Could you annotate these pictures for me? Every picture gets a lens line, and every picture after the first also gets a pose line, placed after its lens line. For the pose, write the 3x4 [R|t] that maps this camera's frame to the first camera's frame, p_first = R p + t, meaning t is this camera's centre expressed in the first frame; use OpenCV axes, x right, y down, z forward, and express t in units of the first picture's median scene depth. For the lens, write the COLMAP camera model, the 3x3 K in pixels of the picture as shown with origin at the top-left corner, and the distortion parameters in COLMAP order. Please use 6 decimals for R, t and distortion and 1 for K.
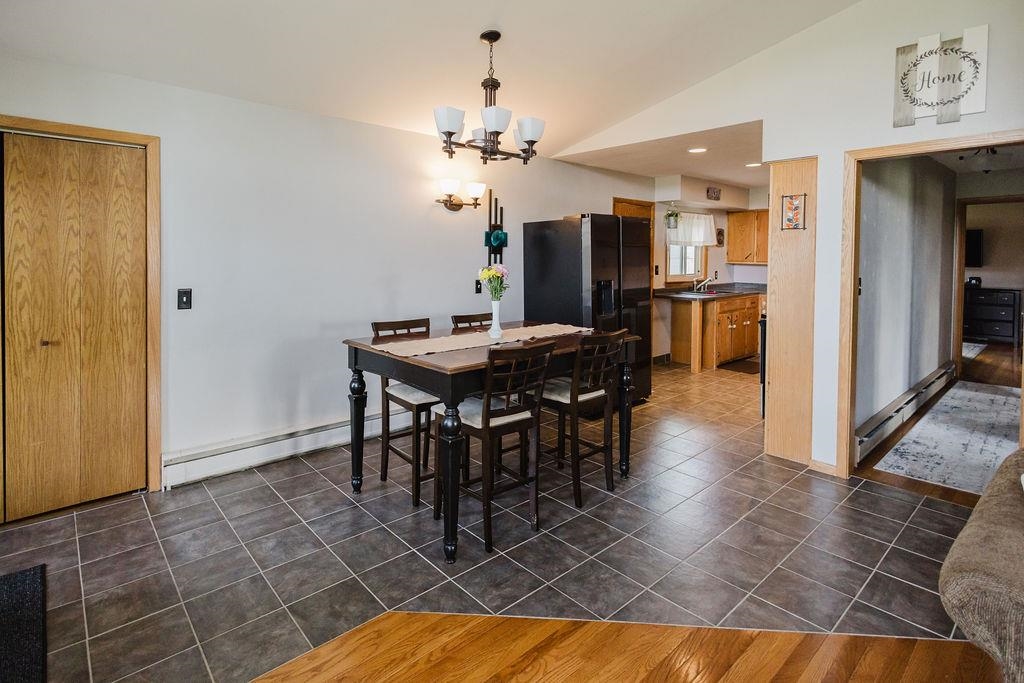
lens RADIAL K [[512.3, 0, 497.1], [0, 512.3, 265.9], [0, 0, 1]] dist [0.006054, 0.000298]
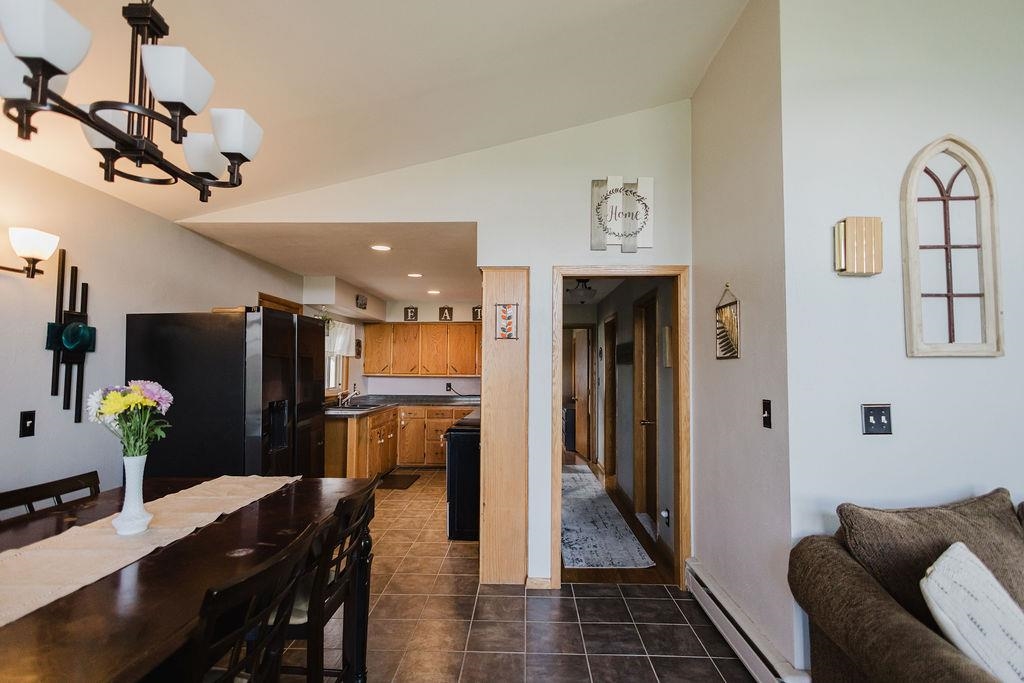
lens RADIAL K [[489.2, 0, 509.0], [0, 489.2, 345.2], [0, 0, 1]] dist [0.010472, 0.000064]
pose [[0.684385, 0.032900, 0.728378, -0.089937], [0.016175, 0.998051, -0.060279, -0.003685], [-0.728941, 0.053036, 0.682519, 0.350638]]
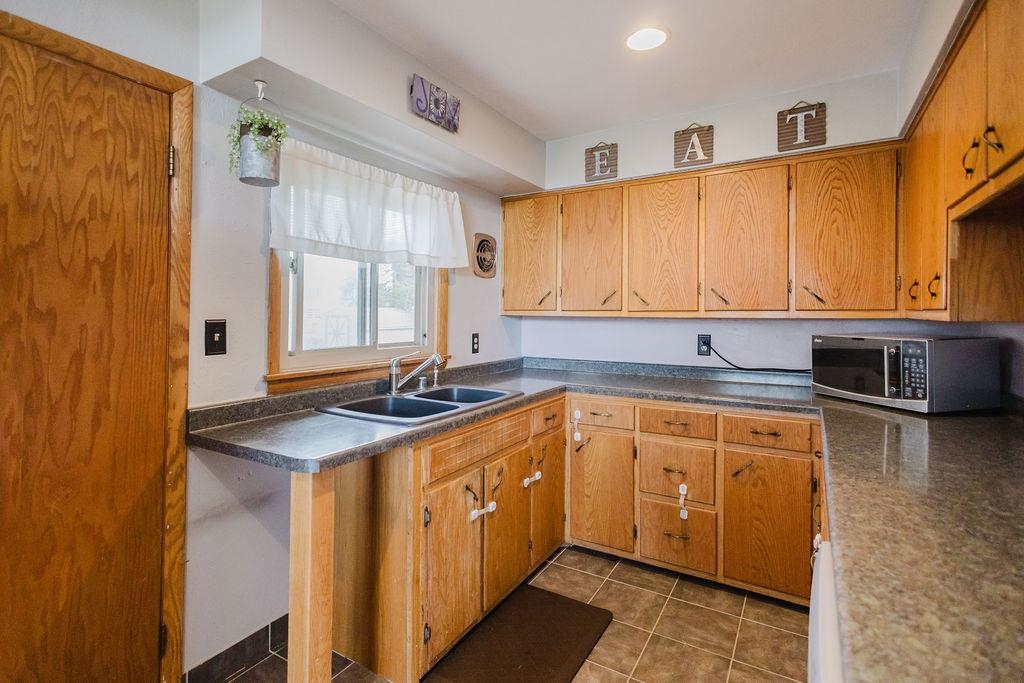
lens RADIAL K [[499.3, 0, 495.7], [0, 499.3, 311.3], [0, 0, 1]] dist [0.005014, -0.000520]
pose [[0.958557, -0.003599, 0.284877, 0.688002], [0.010732, 0.999667, -0.023479, 0.004116], [-0.284698, 0.025563, 0.958276, 1.270276]]
